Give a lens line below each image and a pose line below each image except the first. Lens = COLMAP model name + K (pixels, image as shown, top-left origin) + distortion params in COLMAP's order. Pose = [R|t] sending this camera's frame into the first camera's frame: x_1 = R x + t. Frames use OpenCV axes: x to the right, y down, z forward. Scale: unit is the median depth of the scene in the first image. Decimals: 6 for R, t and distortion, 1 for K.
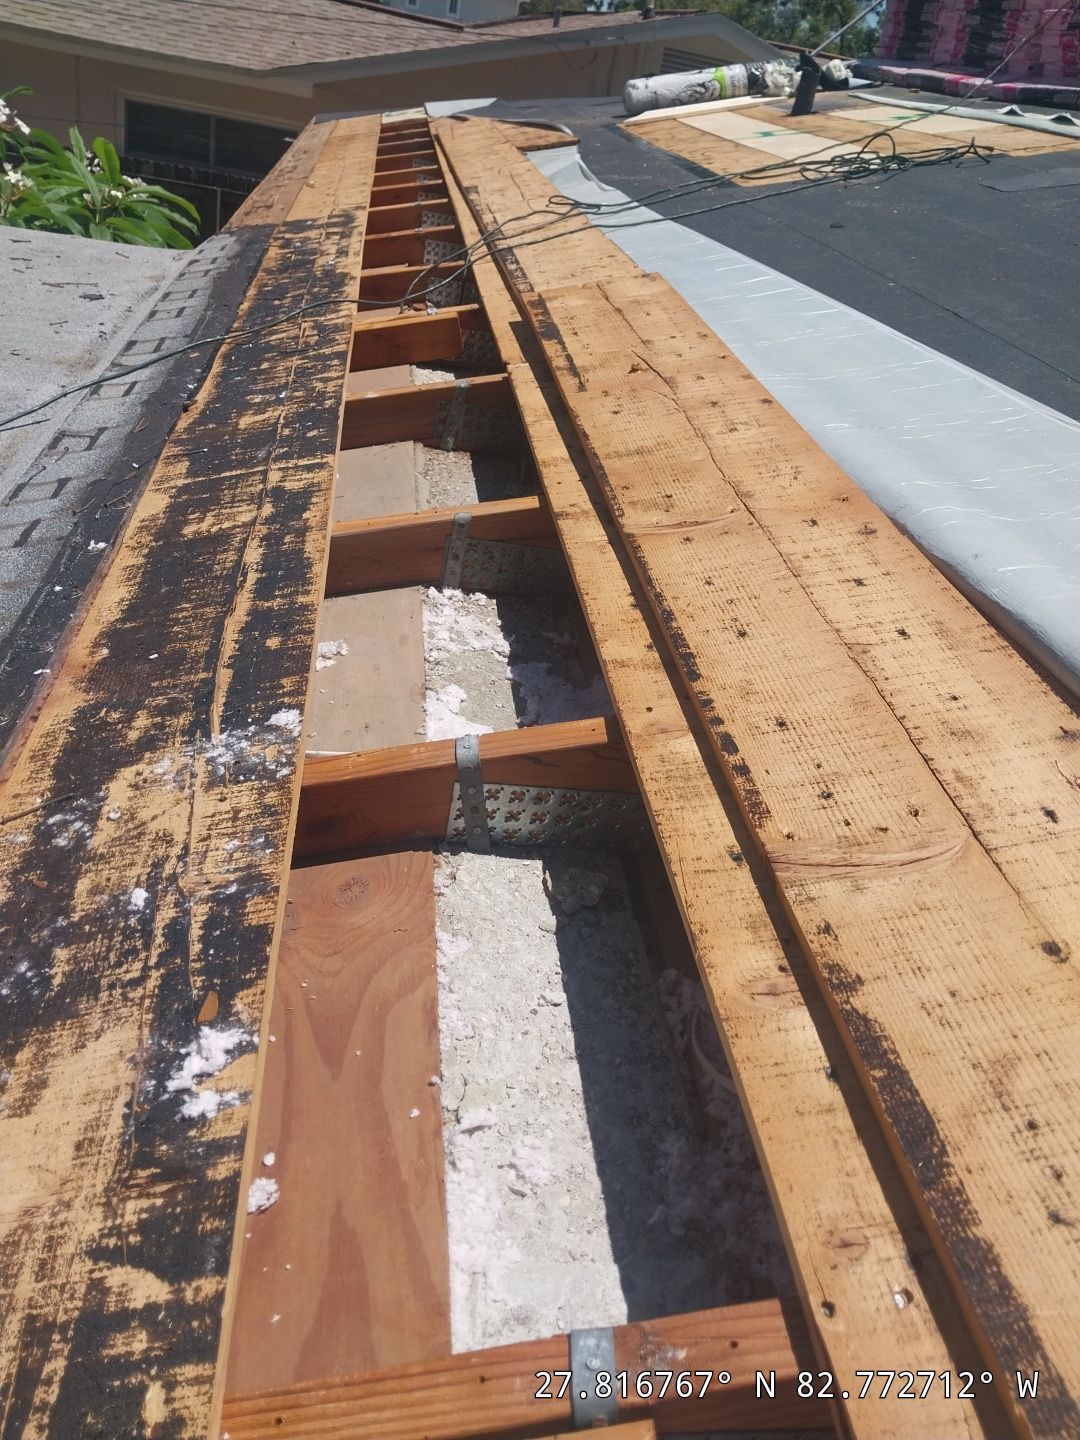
lens RADIAL K [[1084.3, 0, 540.0], [0, 1084.3, 720.0], [0, 0, 1]] dist [-0.000315, -0.005909]
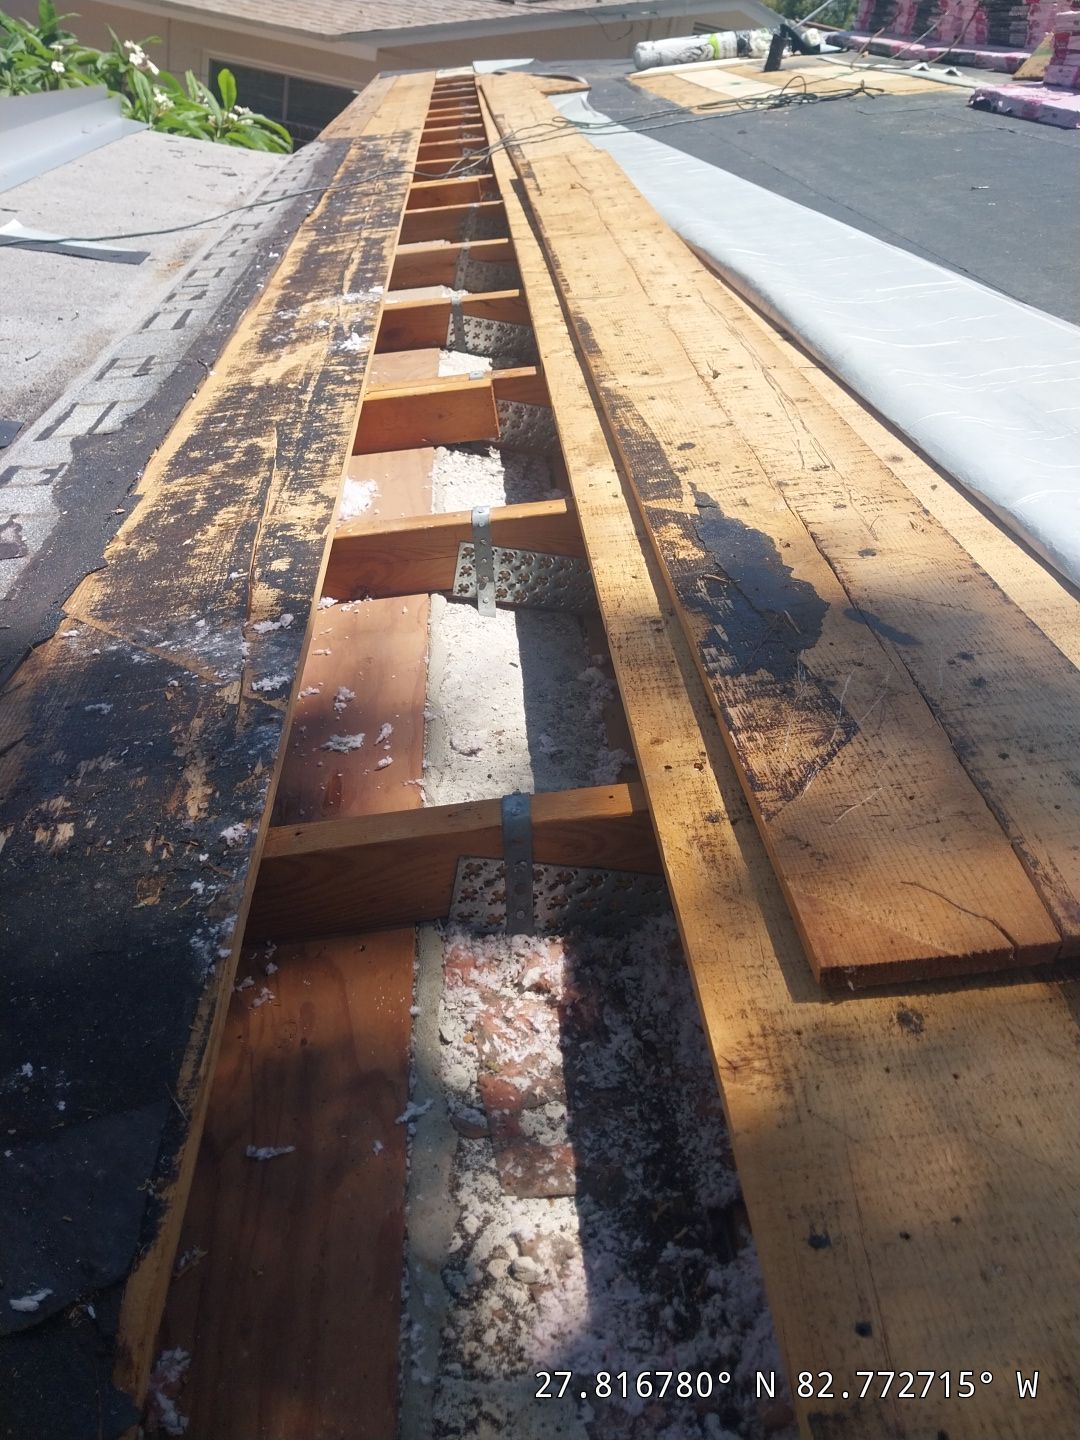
lens RADIAL K [[1114.4, 0, 540.0], [0, 1114.4, 720.0], [0, 0, 1]] dist [-0.005827, -0.000001]
pose [[0.998685, 0.039172, -0.033068, 0.061876], [-0.039111, 0.999232, 0.002471, 0.253121], [0.033139, -0.001175, 0.999450, -0.375632]]
